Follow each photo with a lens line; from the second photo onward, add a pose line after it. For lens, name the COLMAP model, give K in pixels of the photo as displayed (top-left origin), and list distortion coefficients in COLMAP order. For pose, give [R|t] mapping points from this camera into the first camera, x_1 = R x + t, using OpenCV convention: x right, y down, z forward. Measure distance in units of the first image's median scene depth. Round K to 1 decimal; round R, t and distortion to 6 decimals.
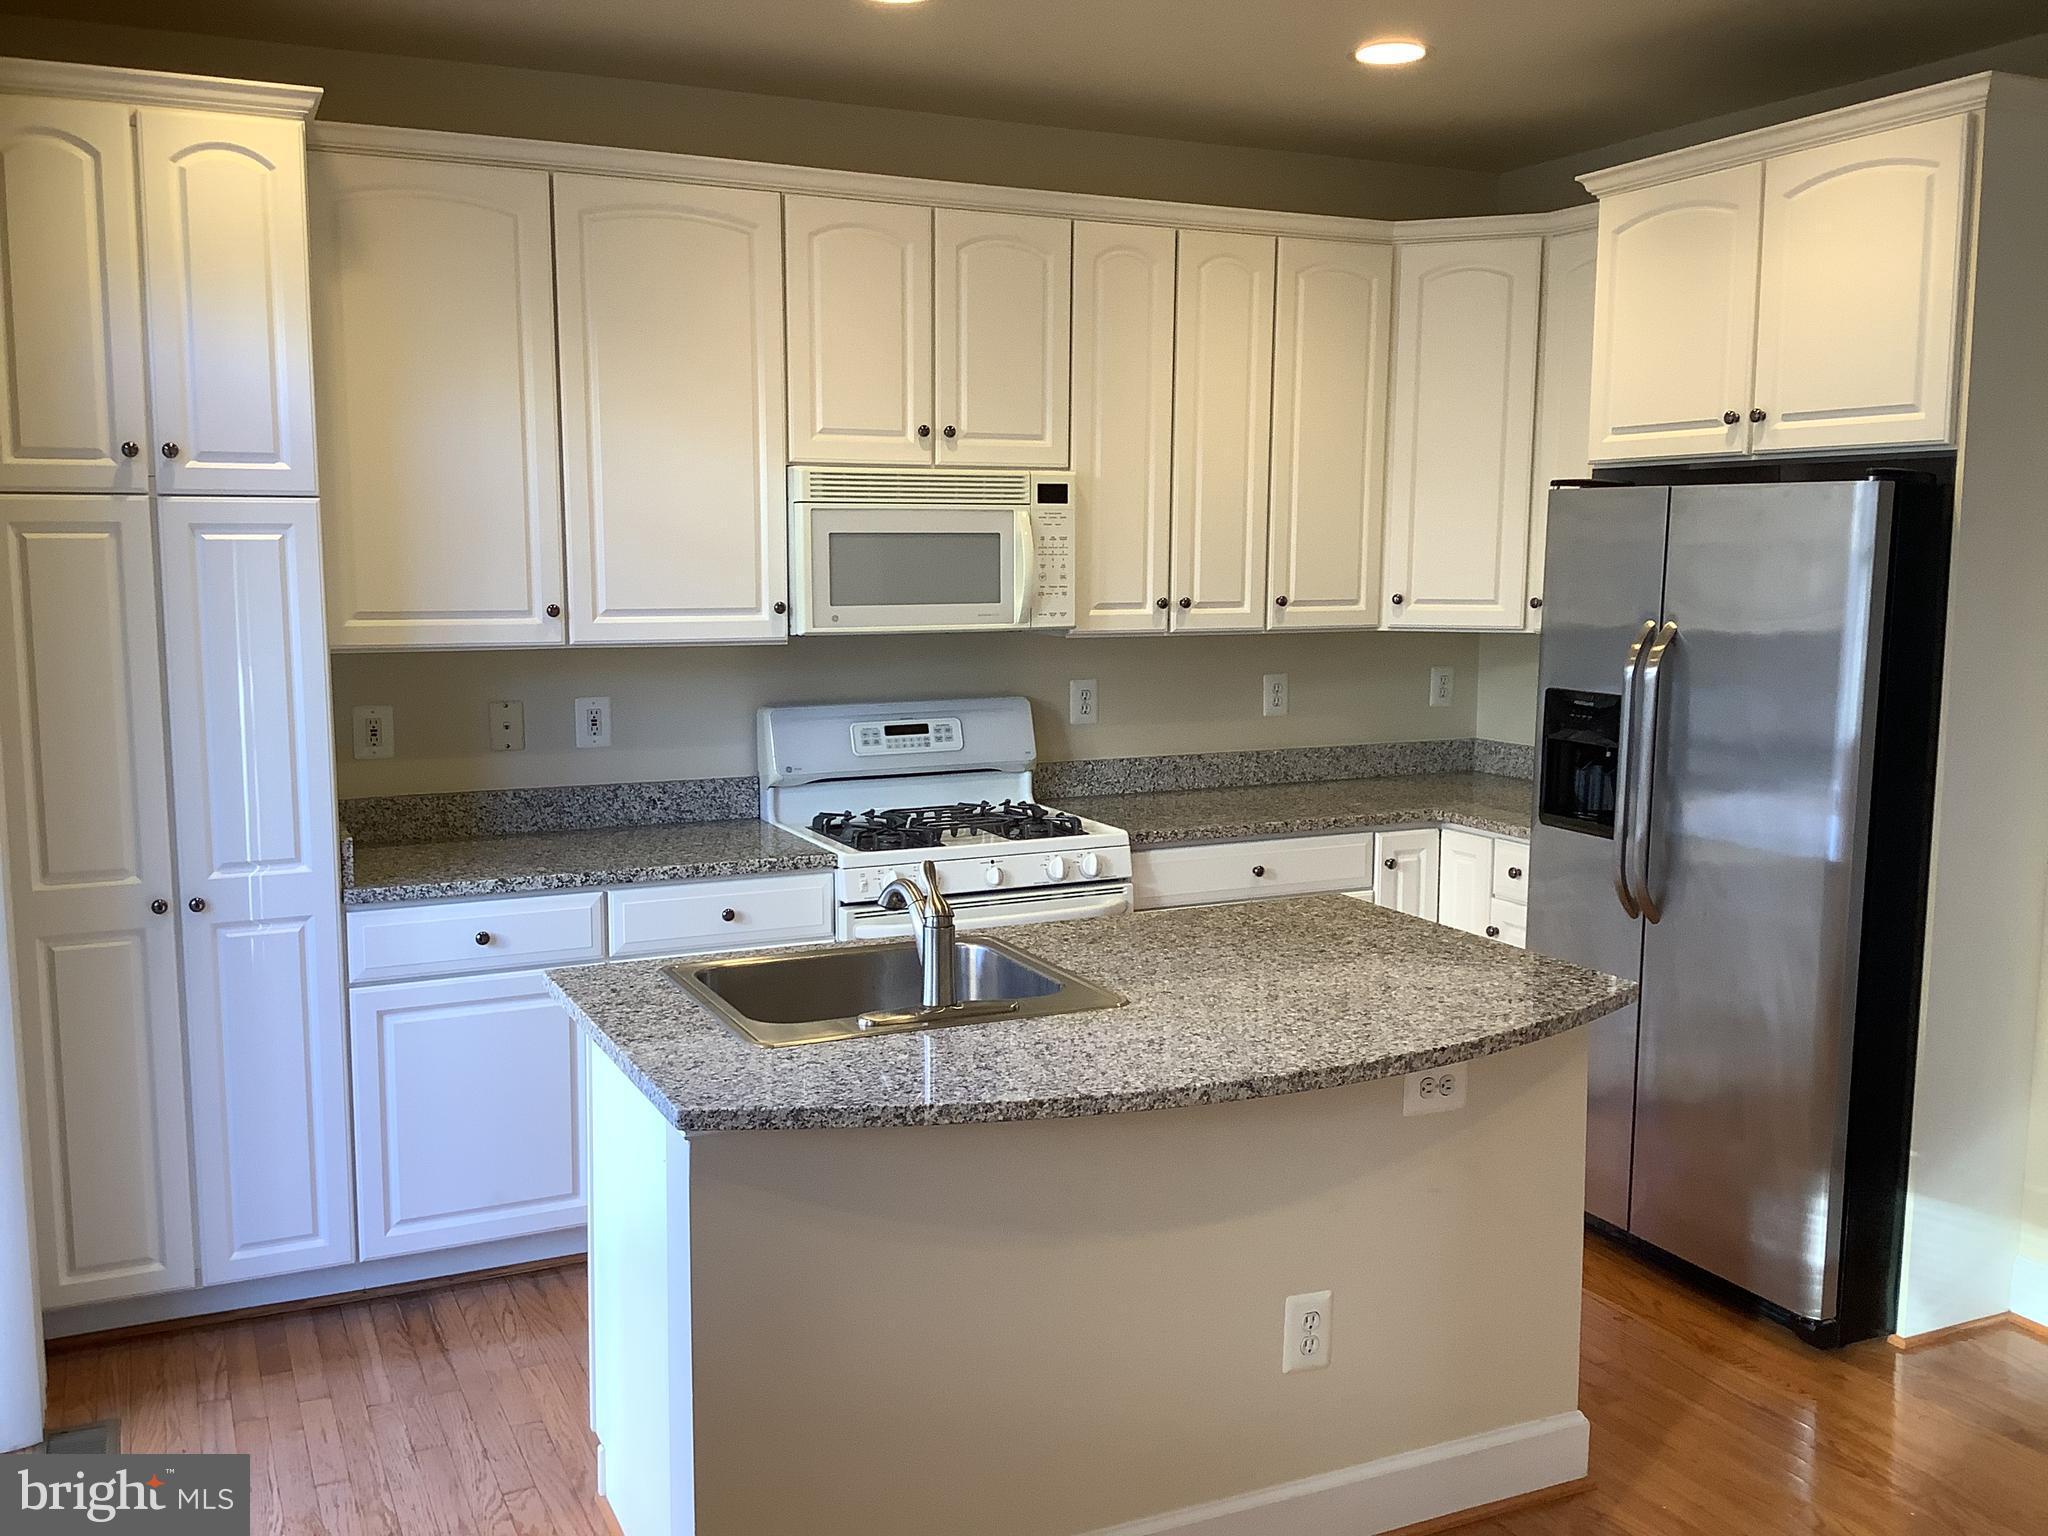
lens RADIAL K [[1837.1, 0, 1040.2], [0, 1837.1, 760.6], [0, 0, 1]] dist [0.126522, -0.248139]
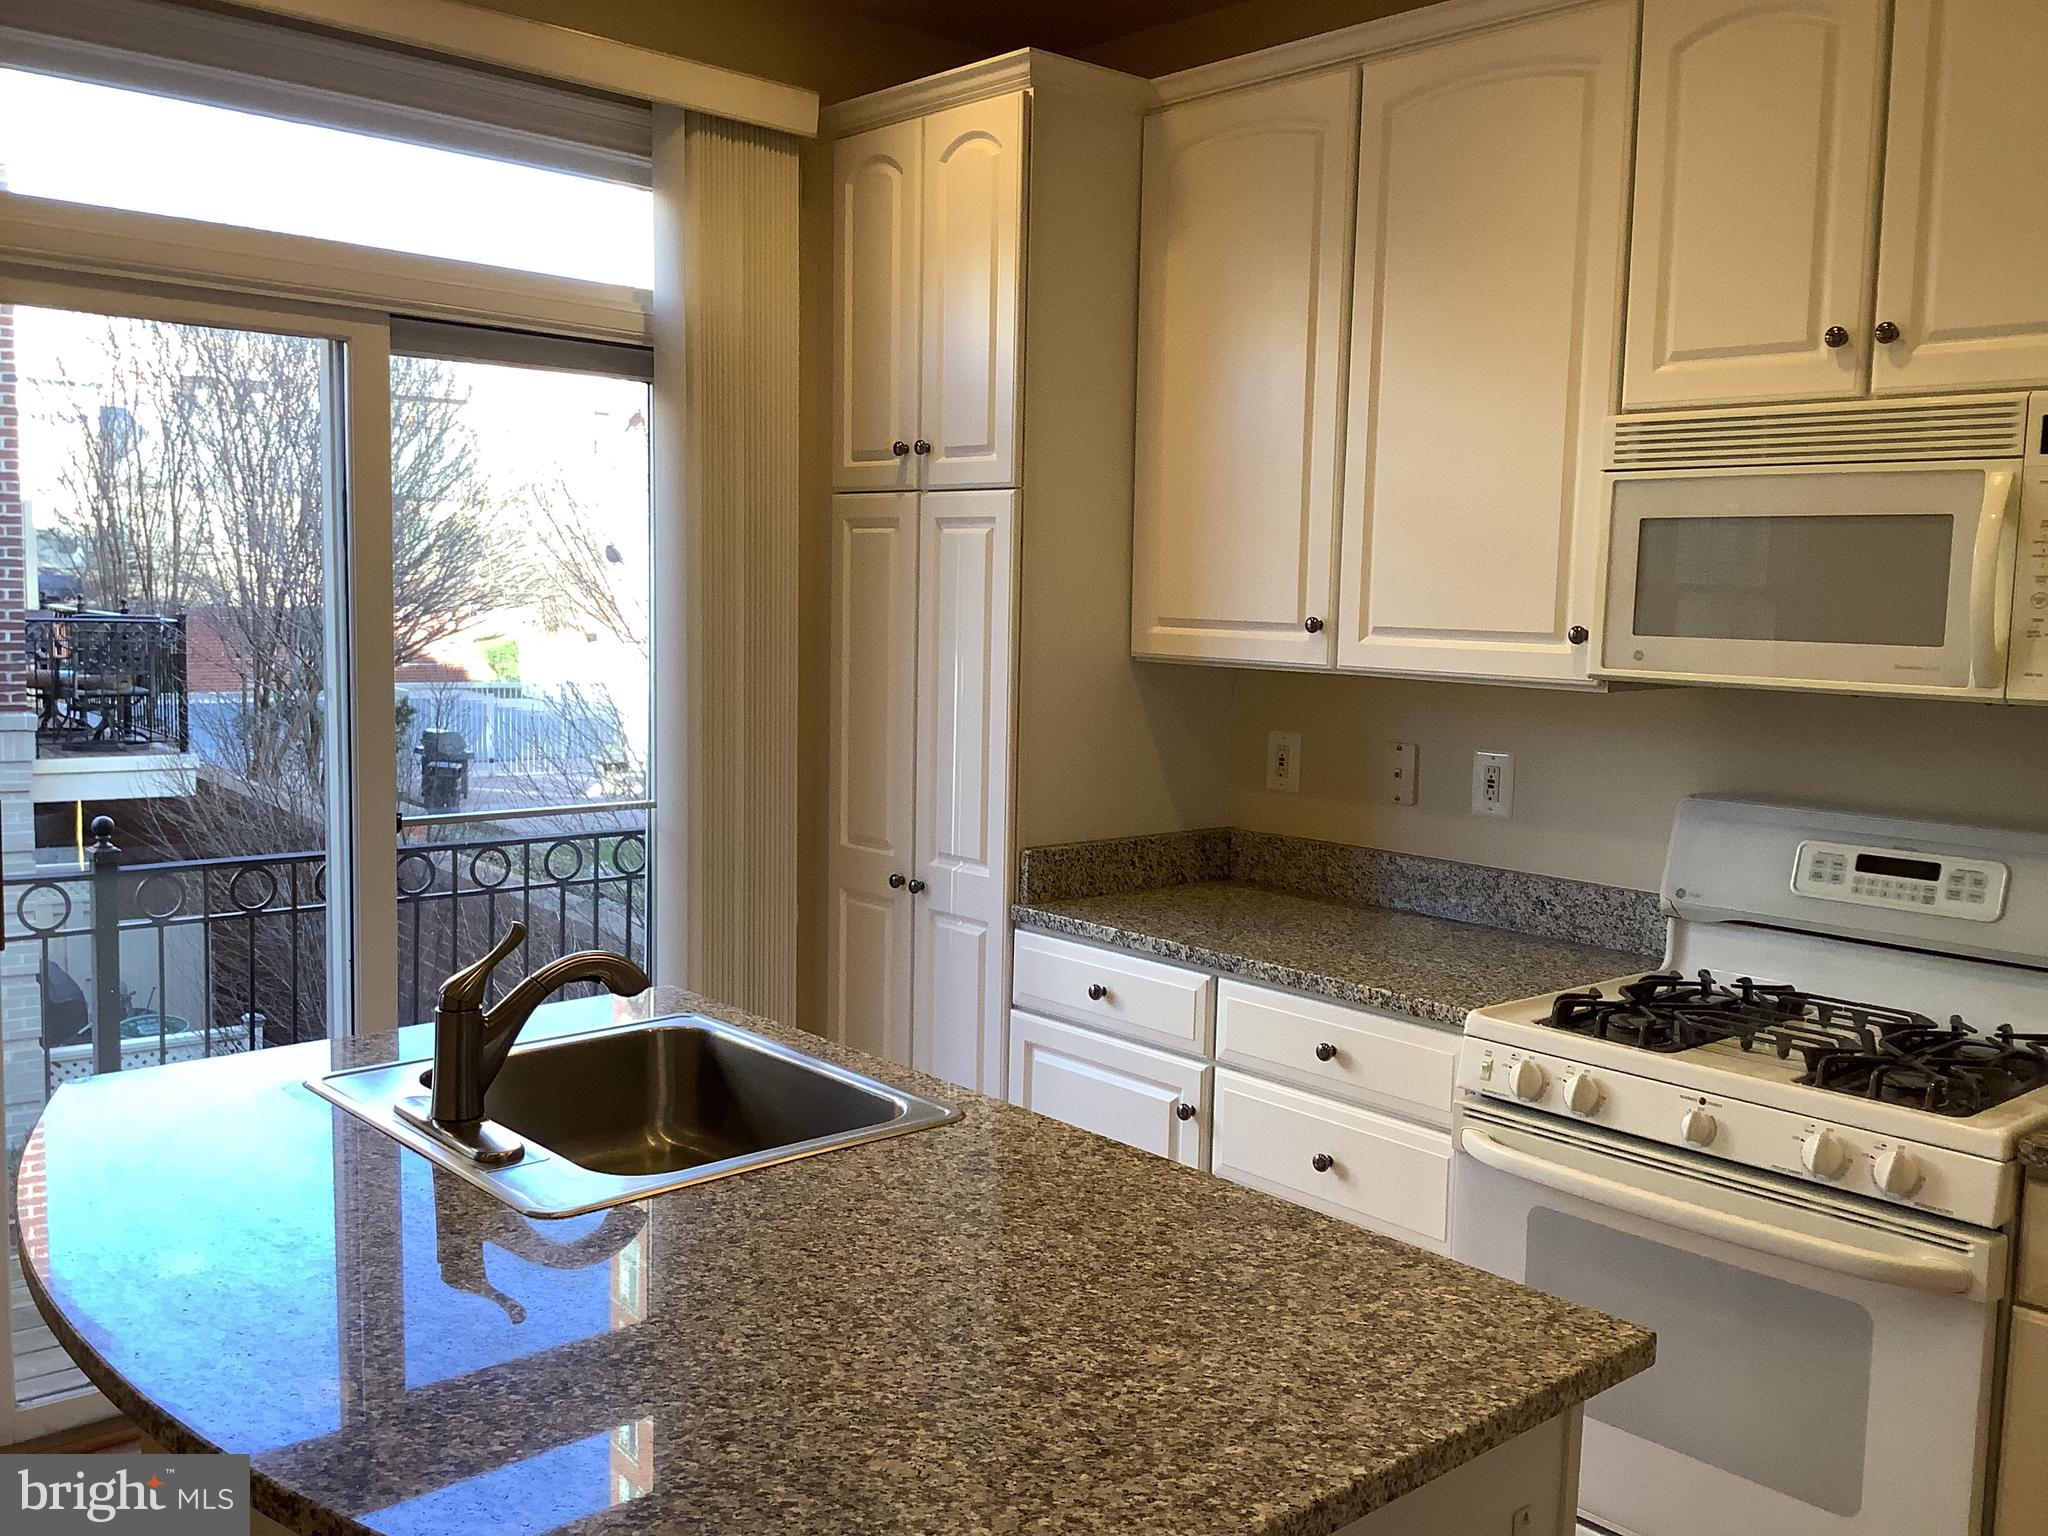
lens RADIAL K [[1837.1, 0, 1040.2], [0, 1837.1, 760.6], [0, 0, 1]] dist [0.126522, -0.248139]
pose [[0.270694, 0.098252, -0.957638, 0.441346], [-0.137580, 0.988515, 0.062531, -0.053404], [0.952783, 0.114825, 0.281103, 0.632977]]
